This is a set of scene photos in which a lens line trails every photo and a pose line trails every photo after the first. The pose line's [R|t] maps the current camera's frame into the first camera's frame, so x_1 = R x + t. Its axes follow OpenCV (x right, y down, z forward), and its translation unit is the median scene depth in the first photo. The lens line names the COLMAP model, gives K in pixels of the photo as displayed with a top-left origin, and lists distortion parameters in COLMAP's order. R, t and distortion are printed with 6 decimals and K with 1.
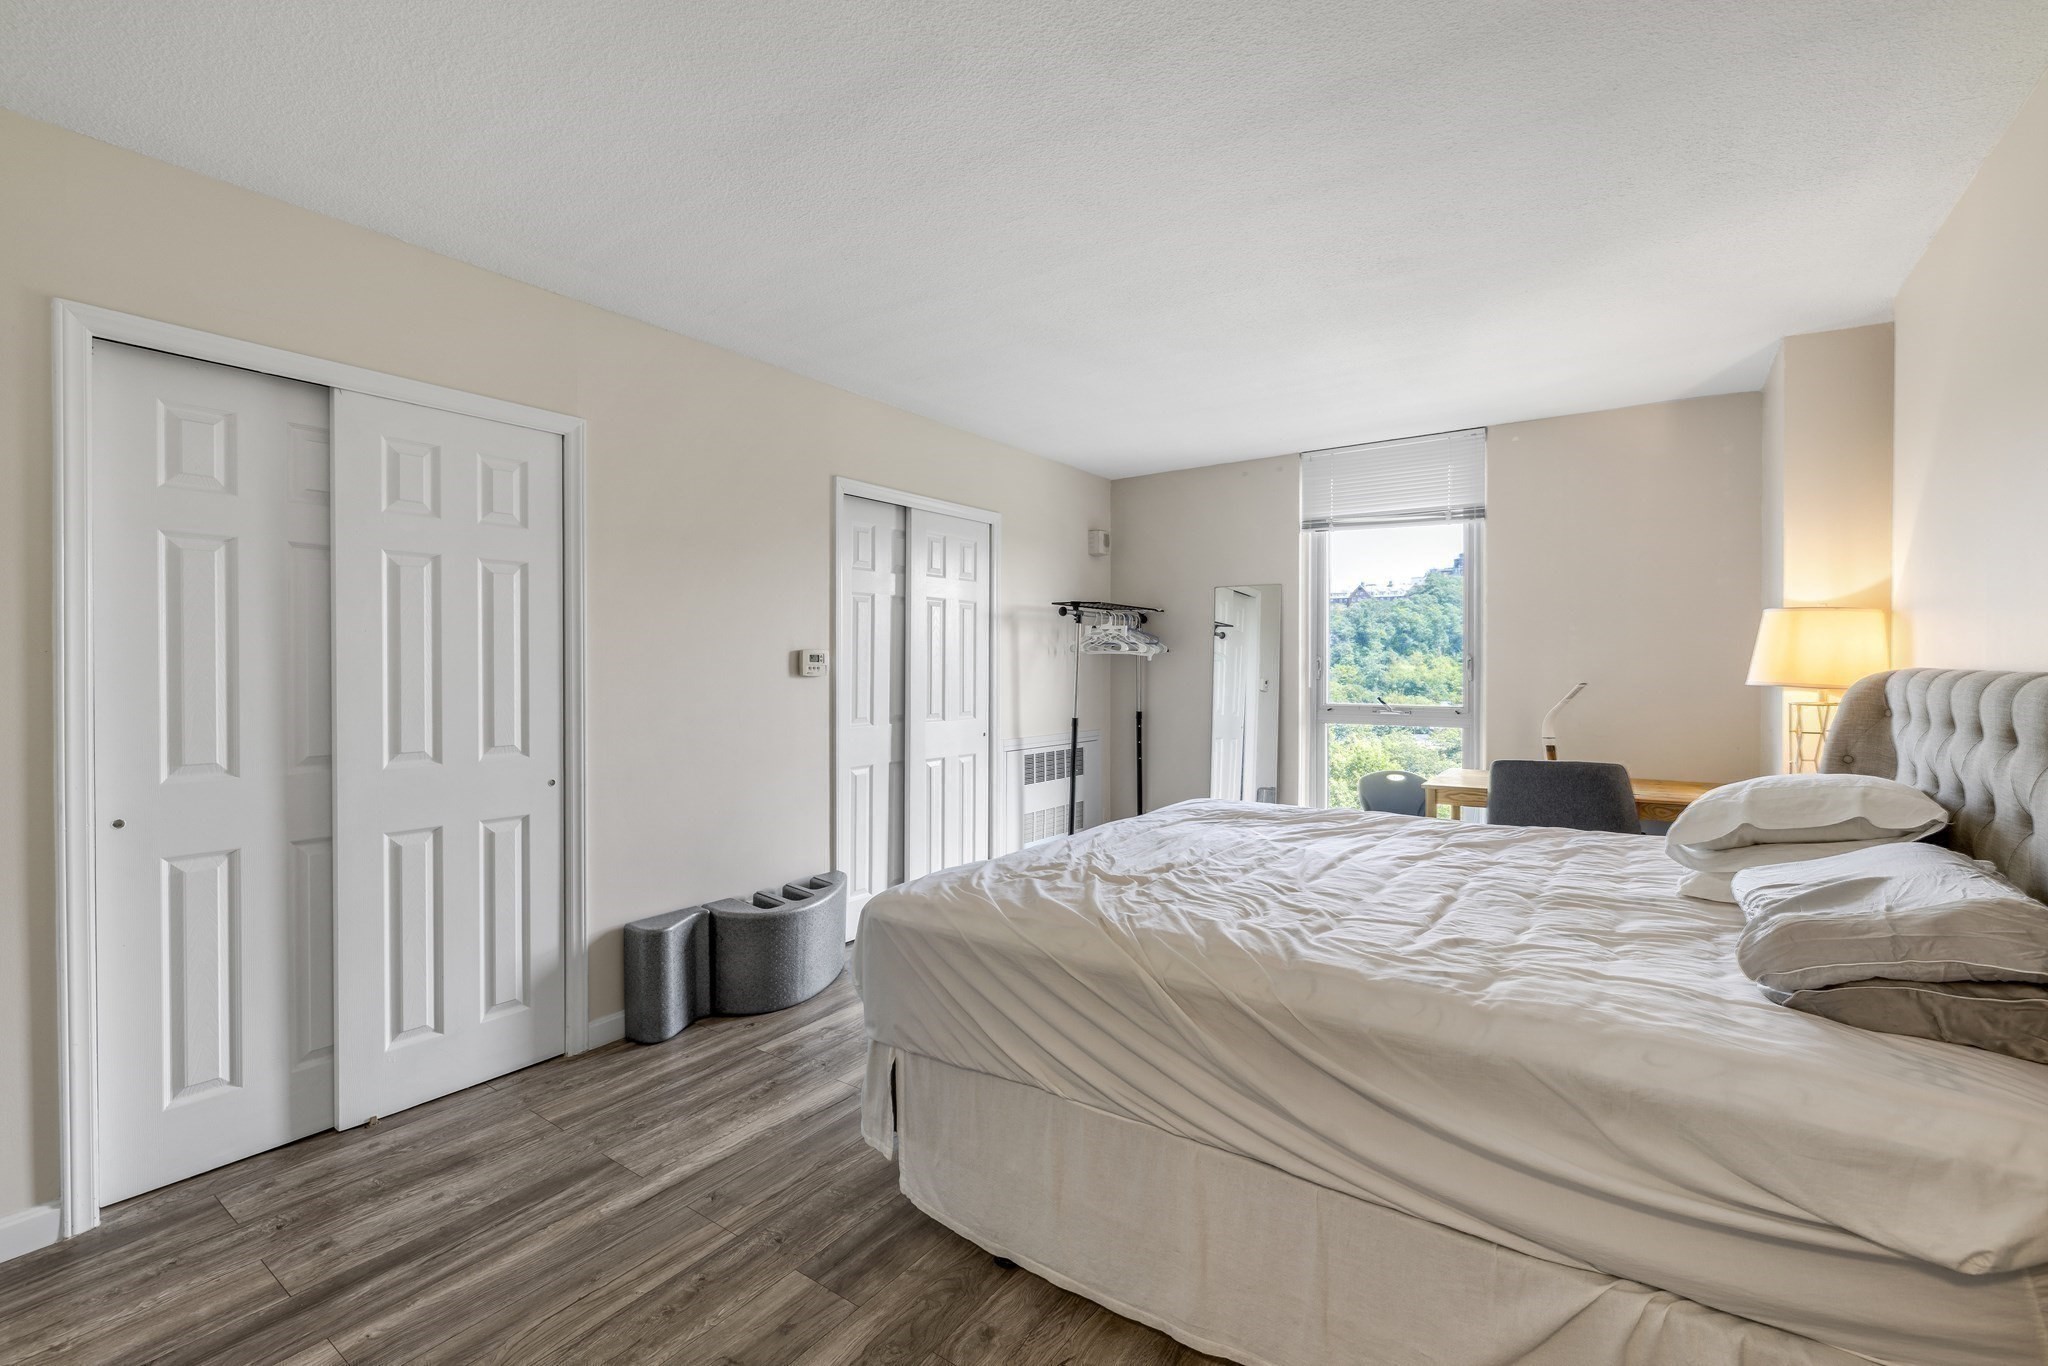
lens RADIAL K [[895.7, 0, 1004.7], [0, 895.7, 668.0], [0, 0, 1]] dist [-0.004904, 0.000881]
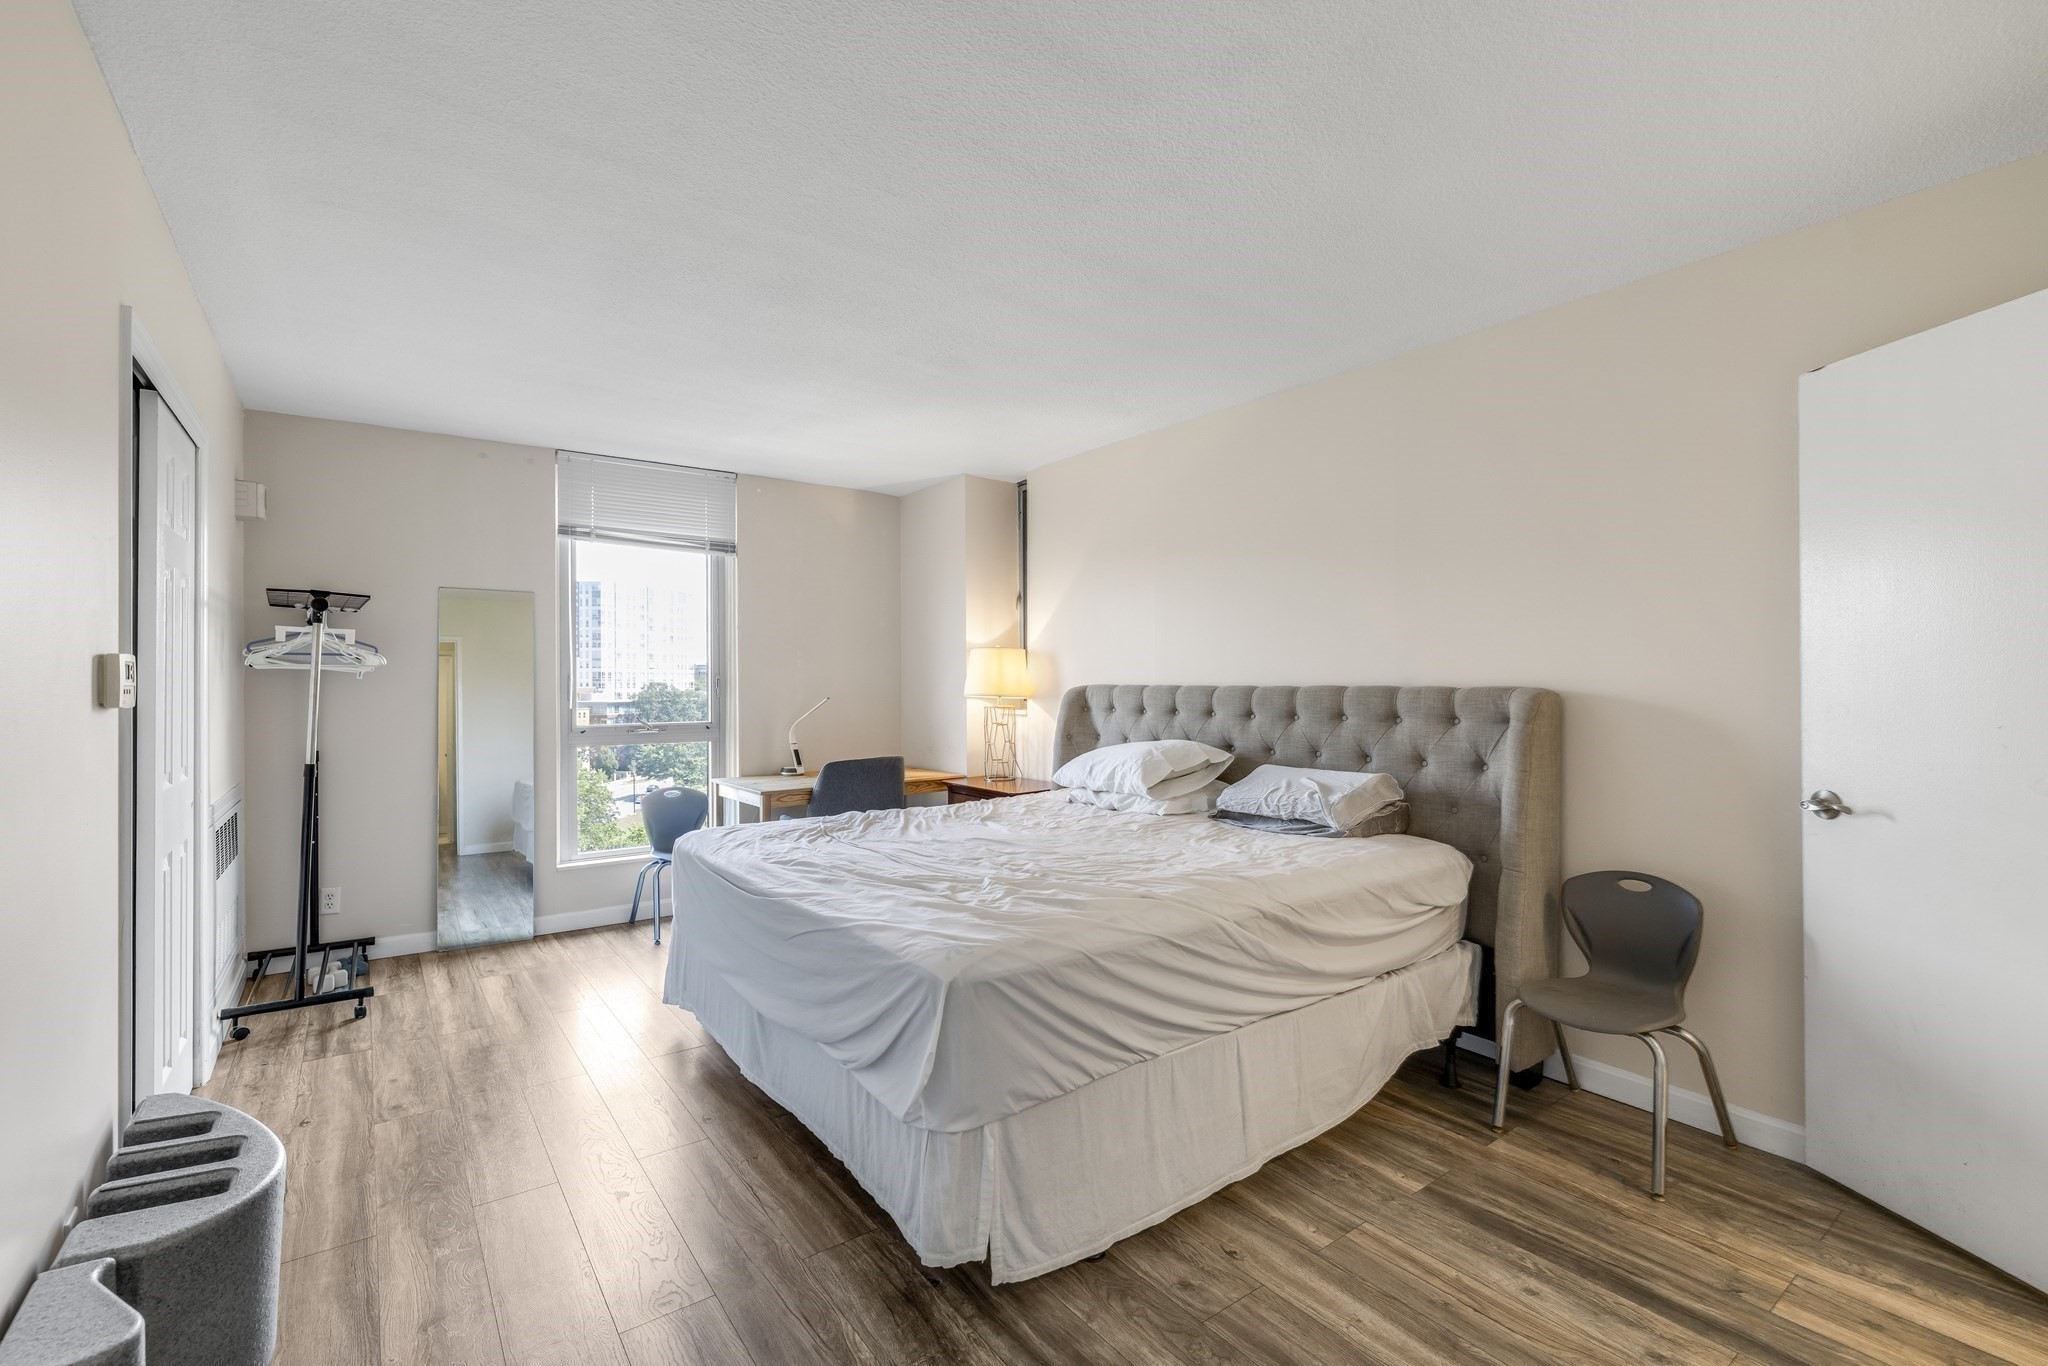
lens RADIAL K [[895.7, 0, 1023.2], [0, 895.7, 669.5], [0, 0, 1]] dist [-0.004904, 0.000881]
pose [[0.298804, 0.013702, 0.954216, -0.435199], [0.007439, 0.999833, -0.016686, 0.000001], [-0.954285, 0.012085, 0.298653, 0.324073]]
